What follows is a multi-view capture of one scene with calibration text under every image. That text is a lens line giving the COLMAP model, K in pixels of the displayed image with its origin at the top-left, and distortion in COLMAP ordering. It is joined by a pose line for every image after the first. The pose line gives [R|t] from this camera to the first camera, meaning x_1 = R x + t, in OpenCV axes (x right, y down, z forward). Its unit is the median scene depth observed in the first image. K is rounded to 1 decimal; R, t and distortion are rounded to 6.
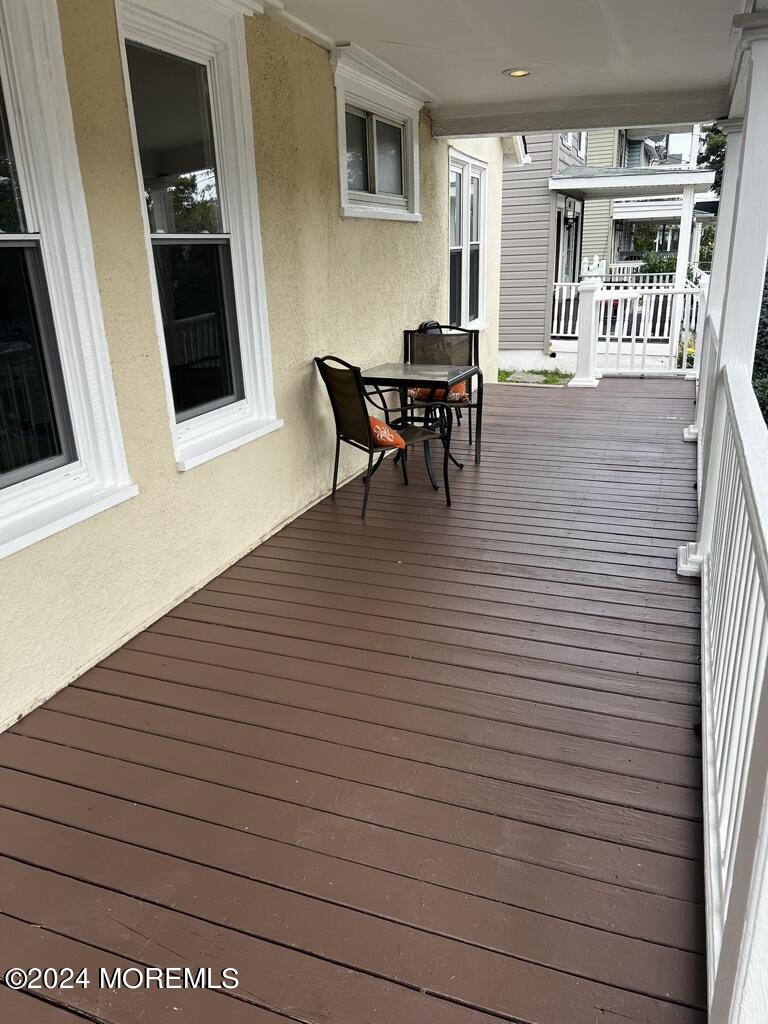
lens RADIAL K [[771.1, 0, 386.0], [0, 771.1, 514.6], [0, 0, 1]] dist [0.064345, -0.070255]
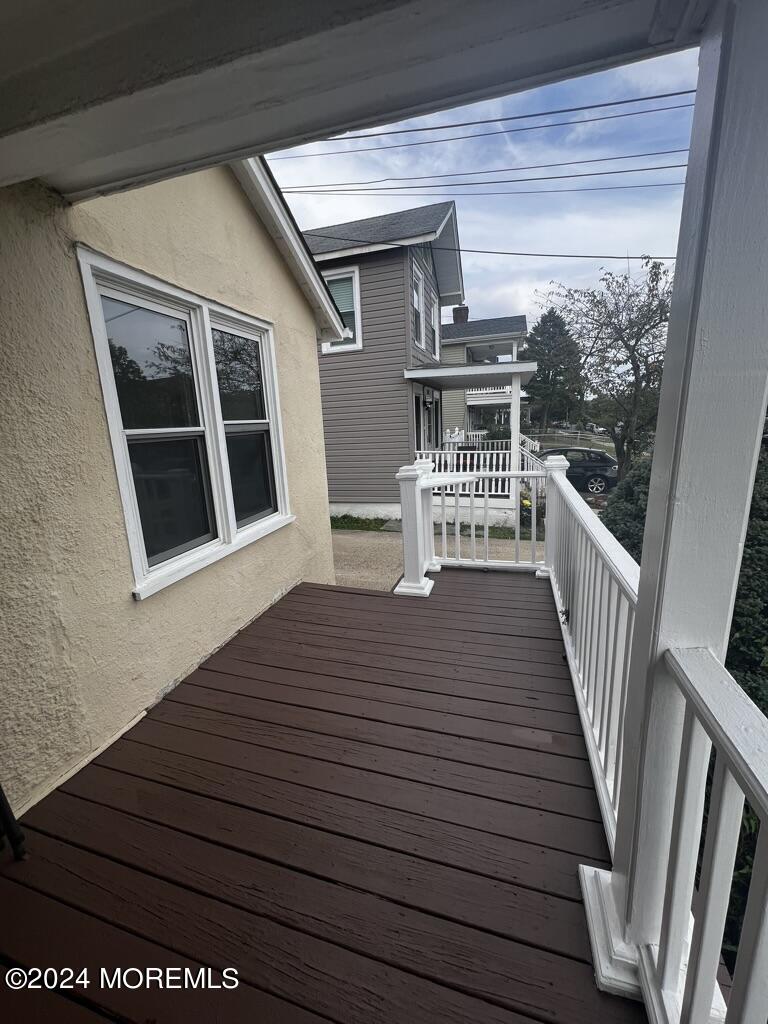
lens RADIAL K [[409.6, 0, 382.0], [0, 409.6, 509.7], [0, 0, 1]] dist [-0.002033, 0.000777]
pose [[0.998593, -0.035119, 0.039736, 0.112011], [0.039892, 0.991165, -0.126495, -0.102779], [-0.034942, 0.127902, 0.991171, 0.305063]]
